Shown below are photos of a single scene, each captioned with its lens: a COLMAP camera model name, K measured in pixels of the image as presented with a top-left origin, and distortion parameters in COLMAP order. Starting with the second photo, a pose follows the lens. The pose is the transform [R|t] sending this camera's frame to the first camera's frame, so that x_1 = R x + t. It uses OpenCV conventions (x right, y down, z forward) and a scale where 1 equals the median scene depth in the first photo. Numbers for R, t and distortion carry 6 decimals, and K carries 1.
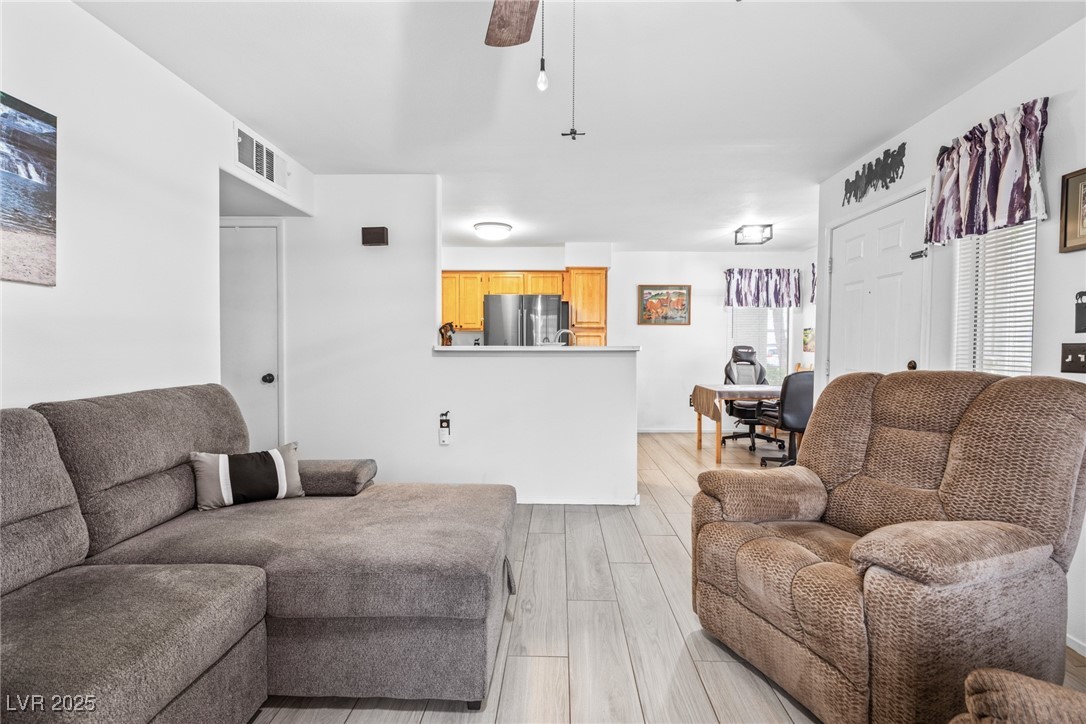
lens RADIAL K [[486.4, 0, 543.7], [0, 486.4, 357.0], [0, 0, 1]] dist [0.010650, 0.000573]
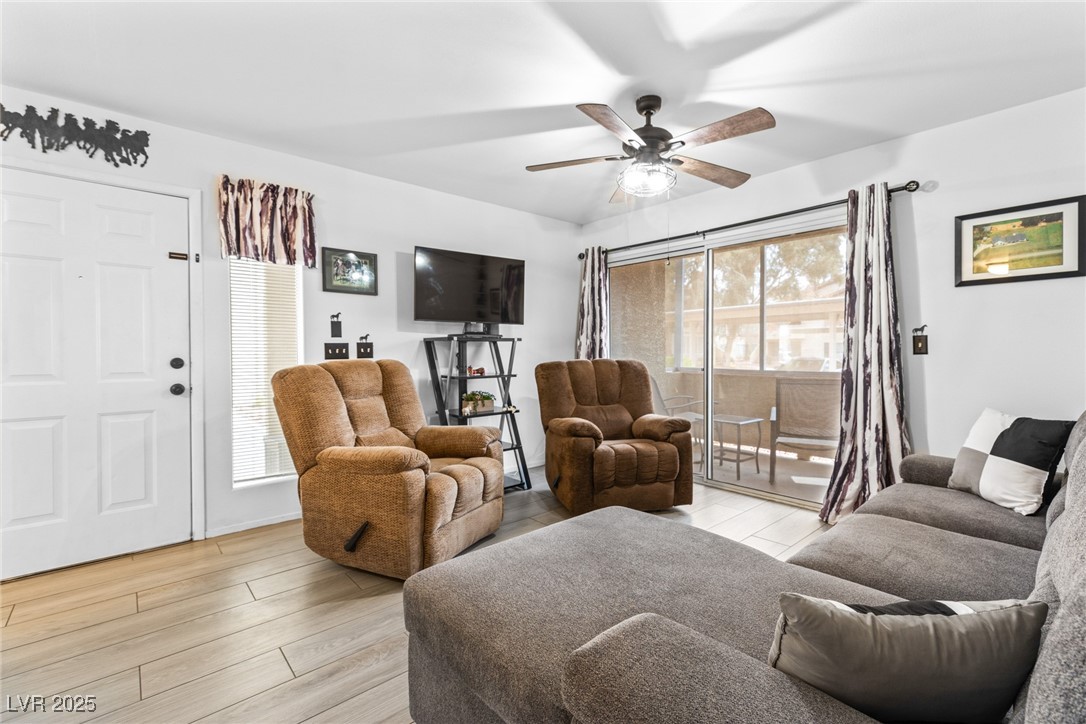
lens RADIAL K [[486.4, 0, 550.6], [0, 486.4, 353.7], [0, 0, 1]] dist [0.010650, 0.000573]
pose [[-0.698340, -0.005294, 0.715747, -0.496809], [0.019062, 0.999480, 0.025991, -0.012806], [-0.715513, 0.031794, -0.697876, 1.093354]]
